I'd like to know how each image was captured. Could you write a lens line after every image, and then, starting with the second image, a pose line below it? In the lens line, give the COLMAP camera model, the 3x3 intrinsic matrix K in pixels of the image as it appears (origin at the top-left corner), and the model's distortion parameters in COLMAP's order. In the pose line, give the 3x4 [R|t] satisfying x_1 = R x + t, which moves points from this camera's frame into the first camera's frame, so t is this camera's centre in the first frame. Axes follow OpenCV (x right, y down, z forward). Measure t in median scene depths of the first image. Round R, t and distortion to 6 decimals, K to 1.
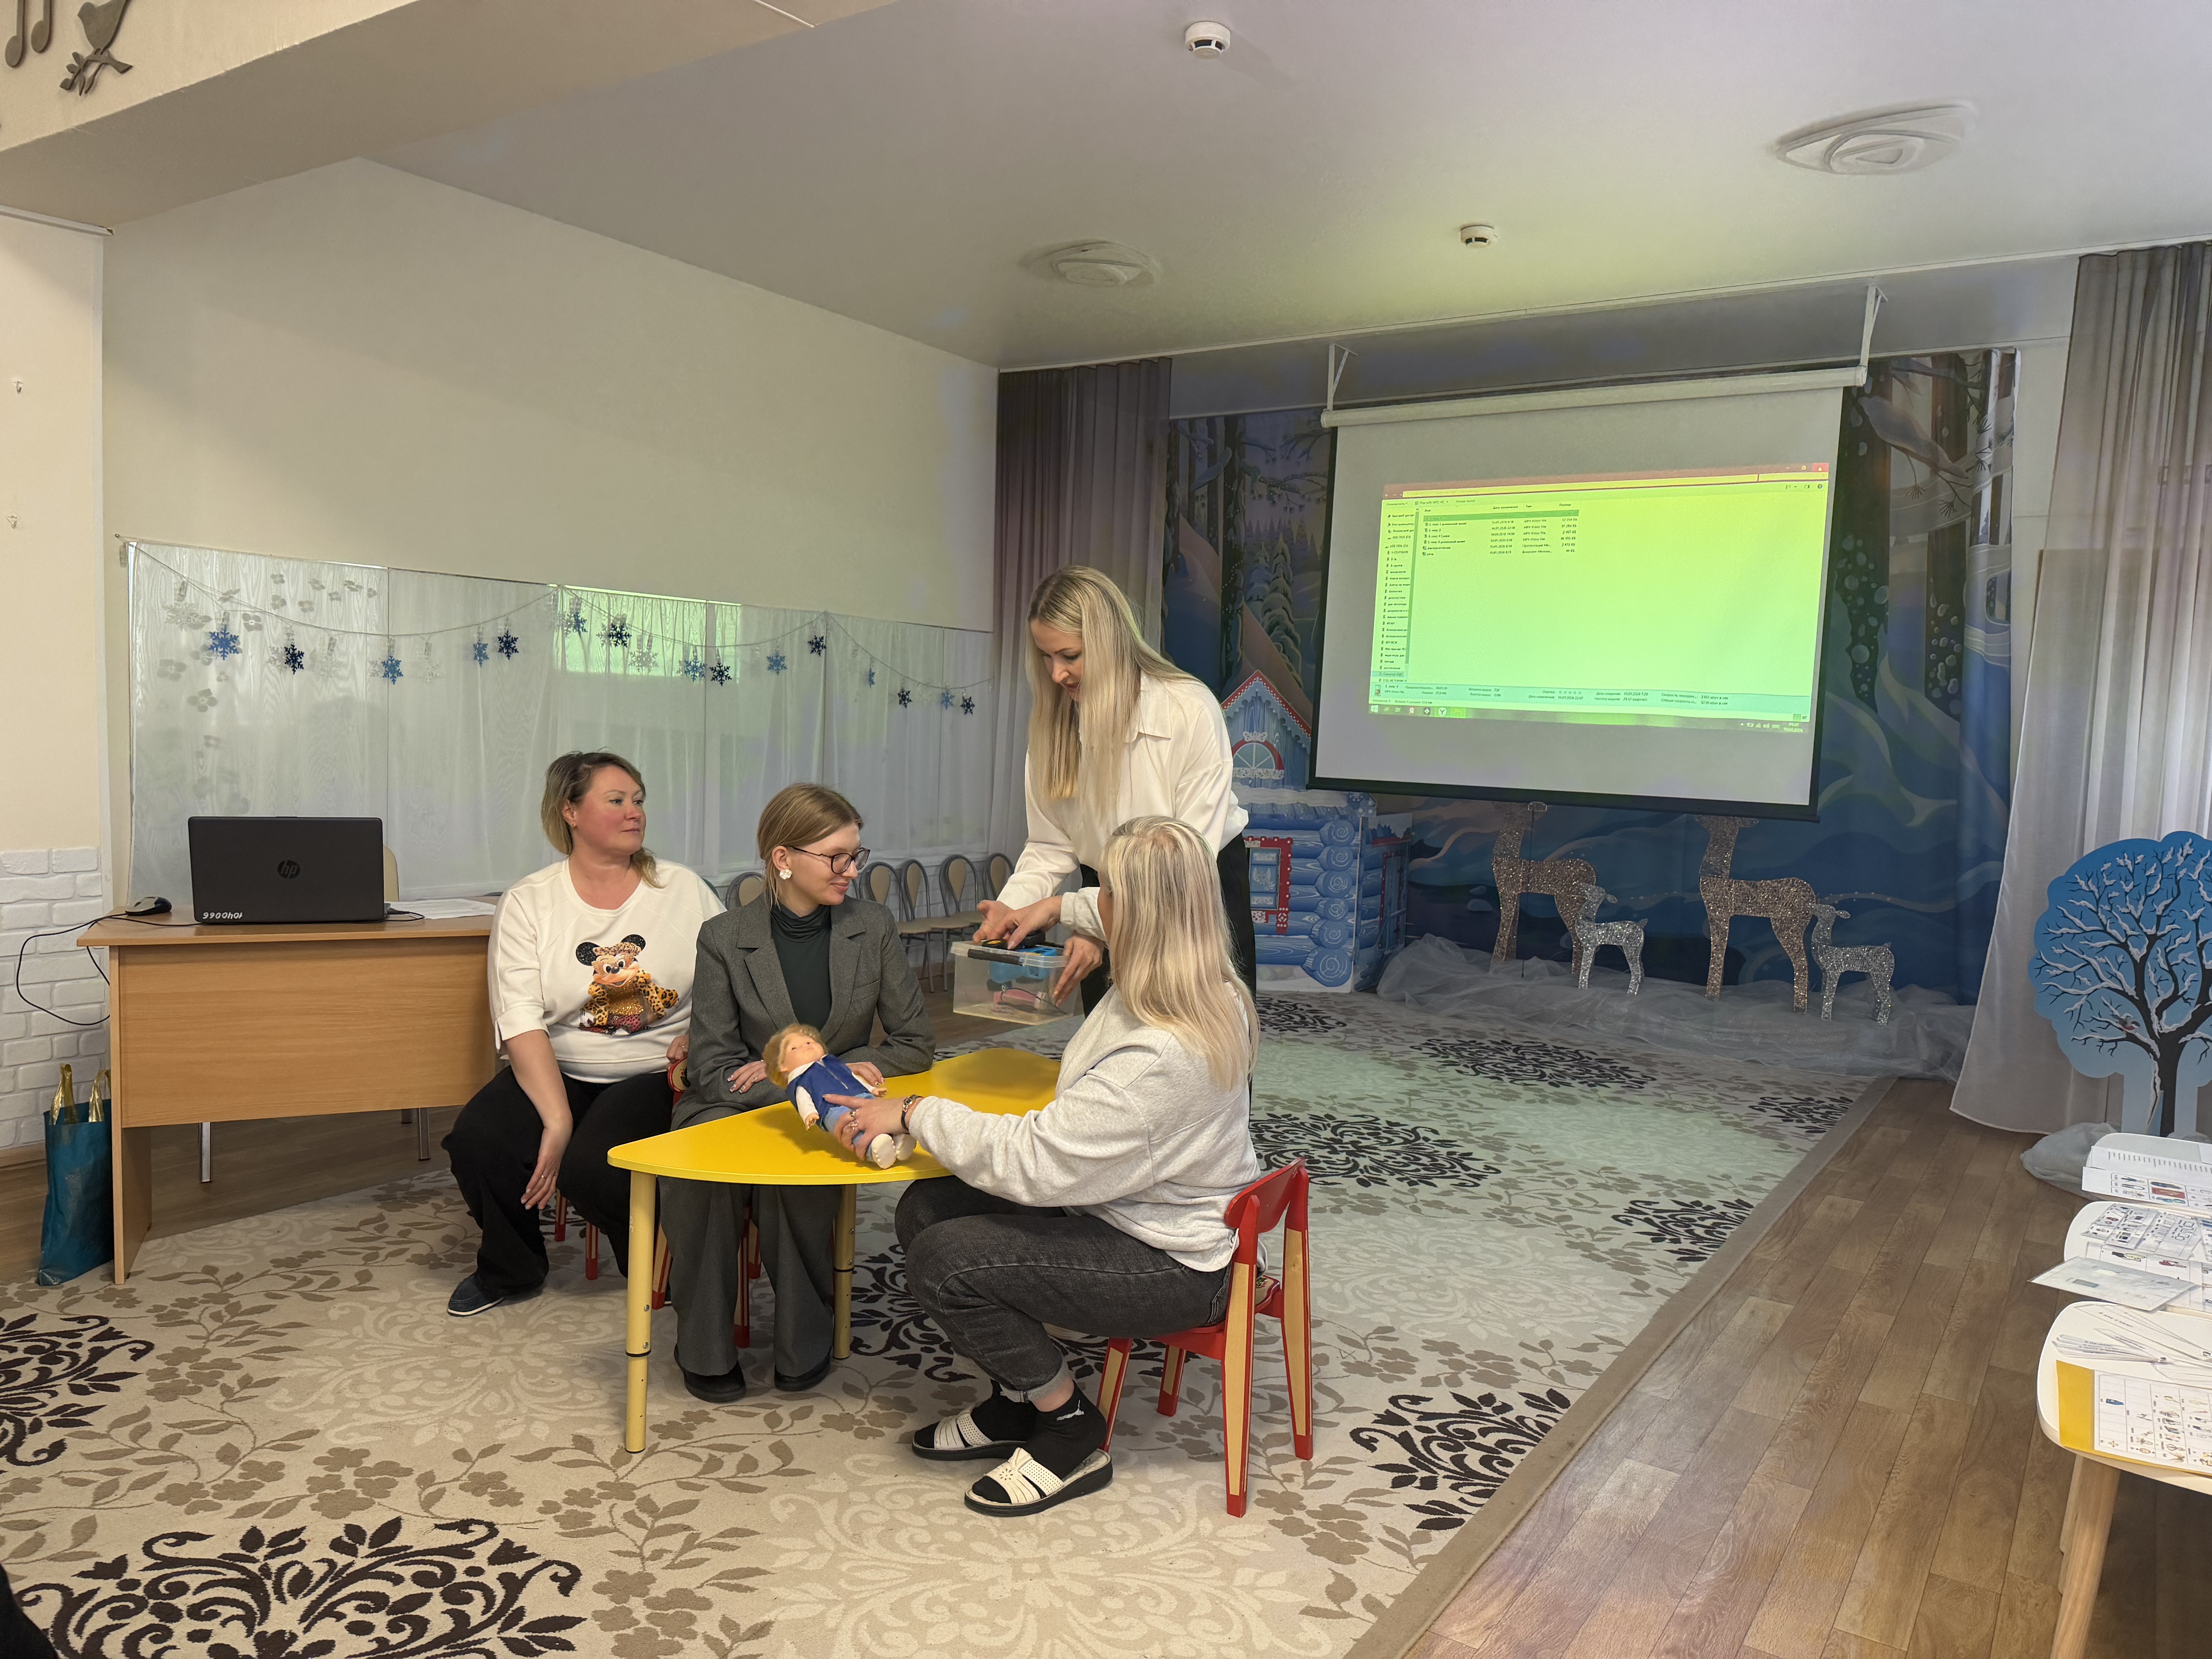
lens RADIAL K [[1553.3, 0, 1106.0], [0, 1553.3, 829.5], [0, 0, 1]] dist [0.061351, -0.047918]
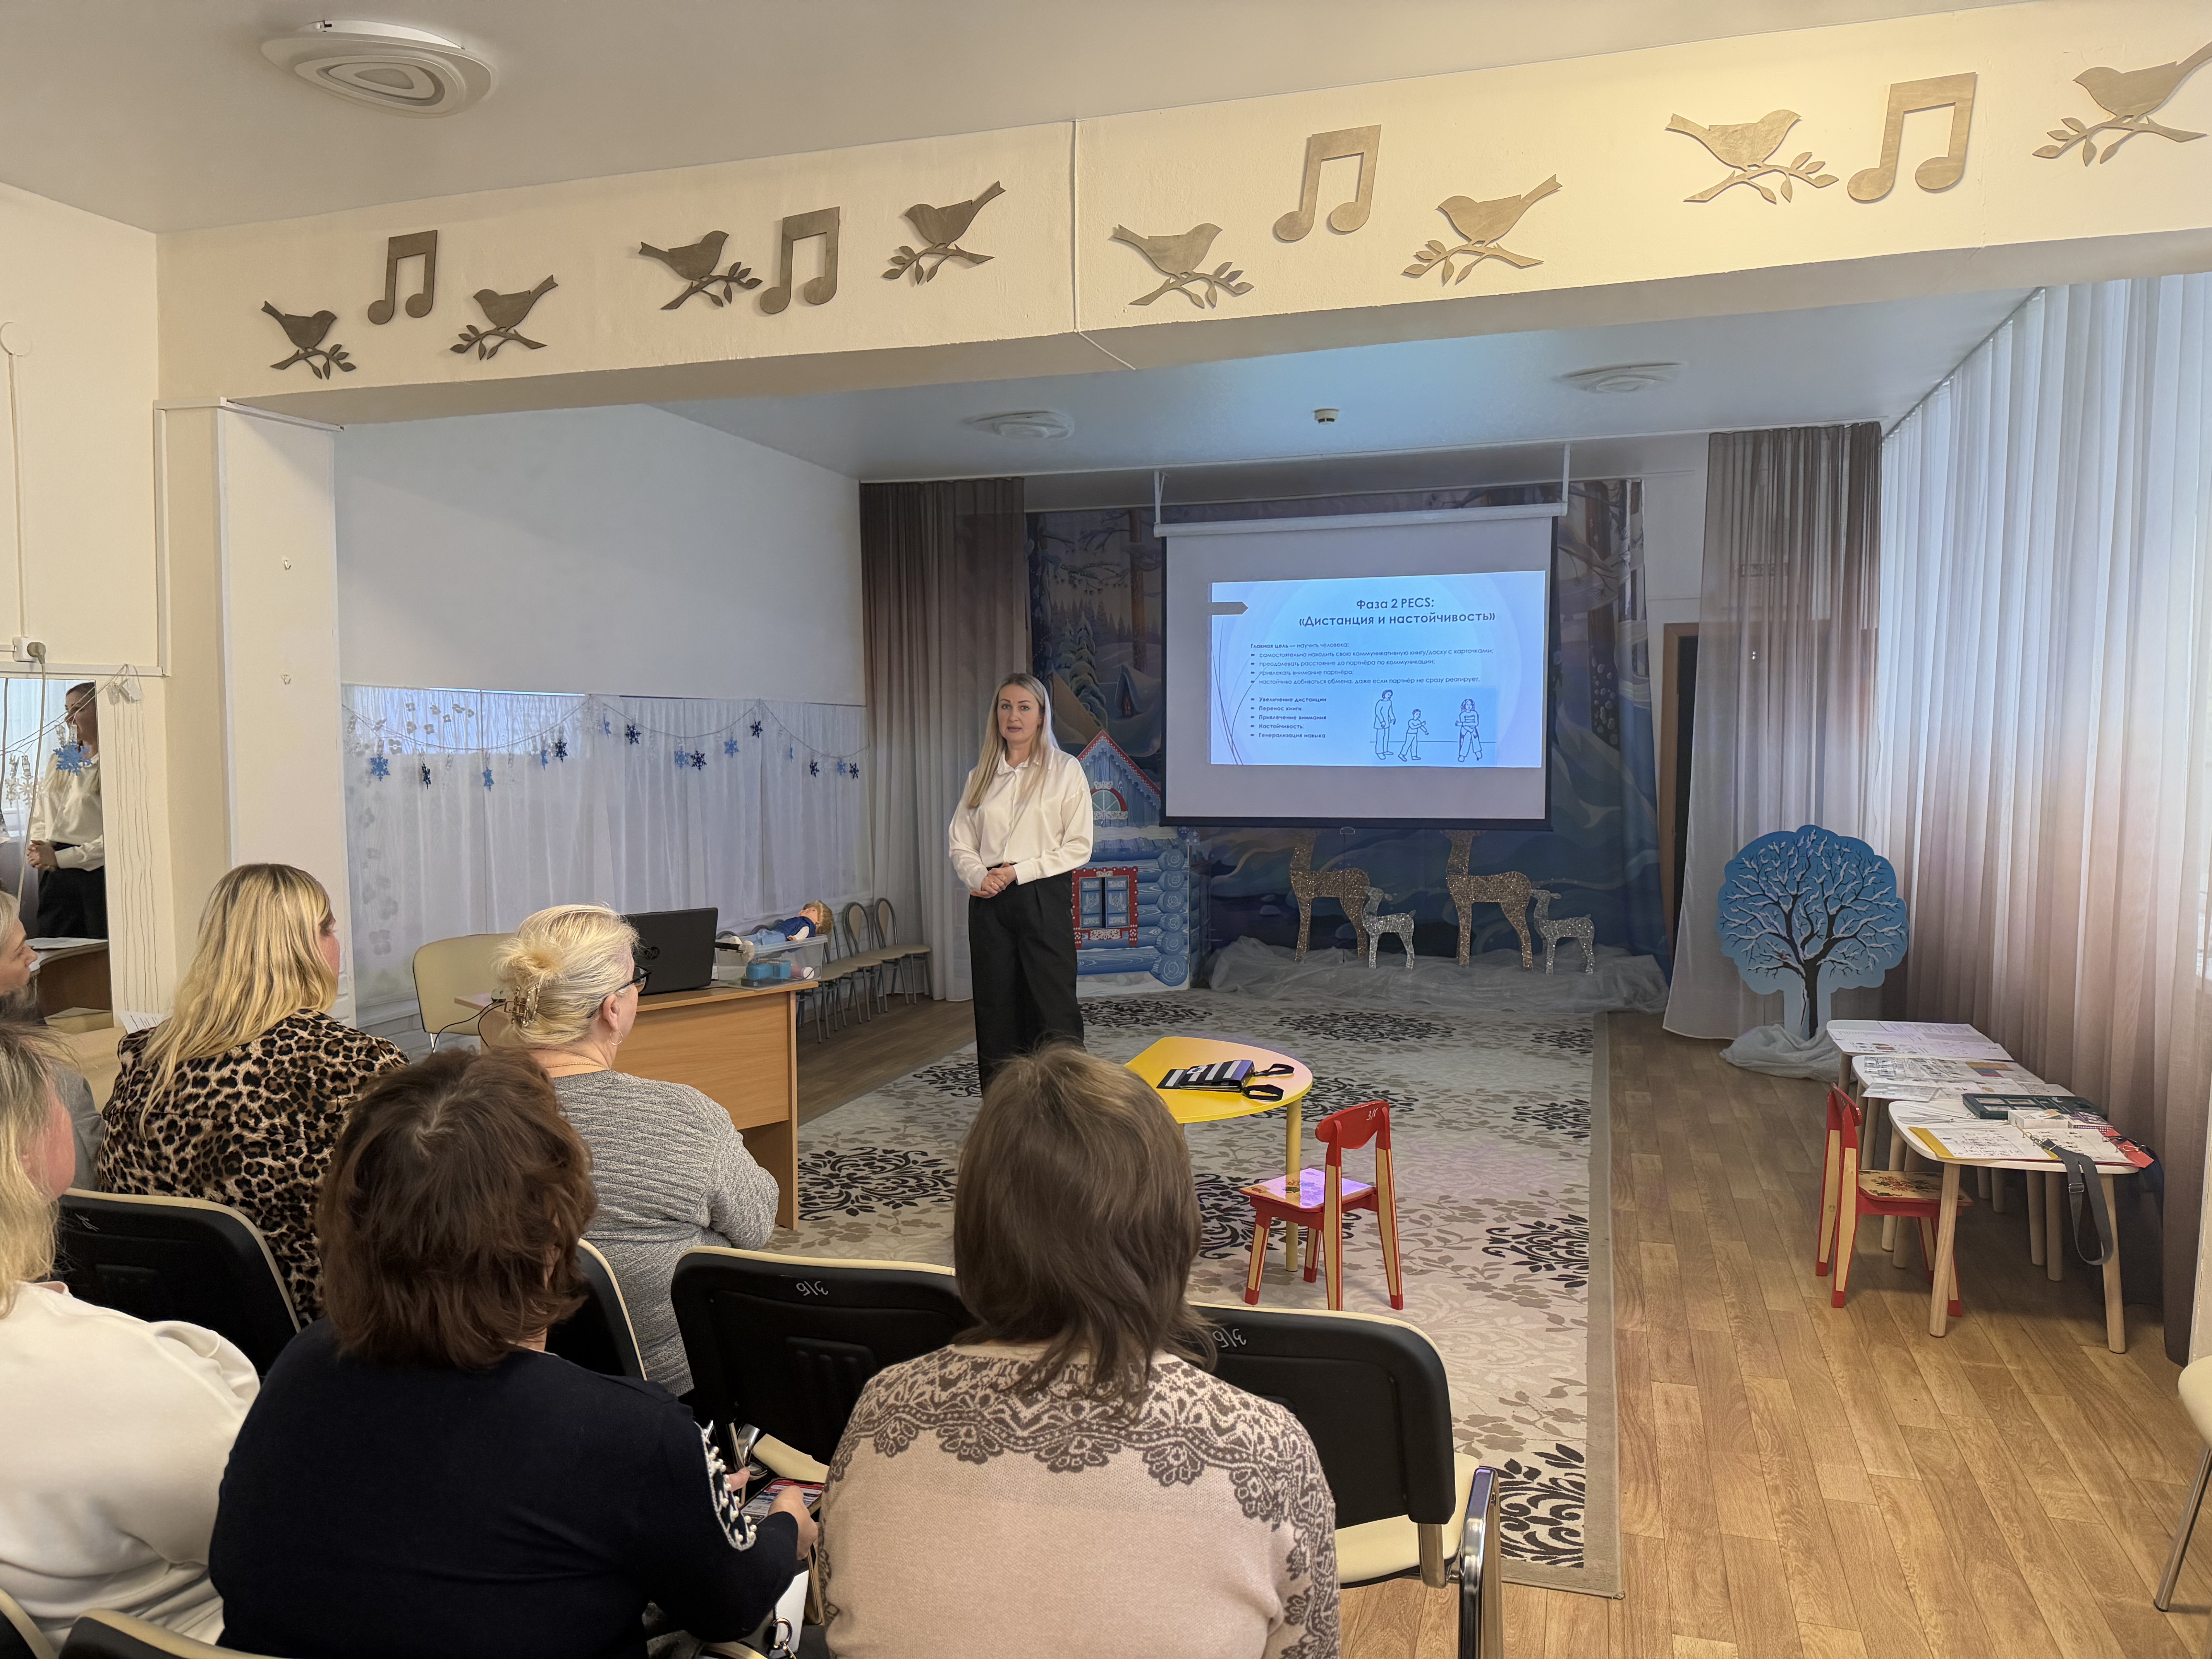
lens RADIAL K [[1558.9, 0, 1120.2], [0, 1558.9, 827.3], [0, 0, 1]] dist [0.182351, -0.241628]
pose [[0.953724, -0.062767, 0.294059, -0.283174], [0.066644, 0.997772, -0.003172, -0.025506], [-0.293205, 0.022623, 0.955782, -0.189700]]
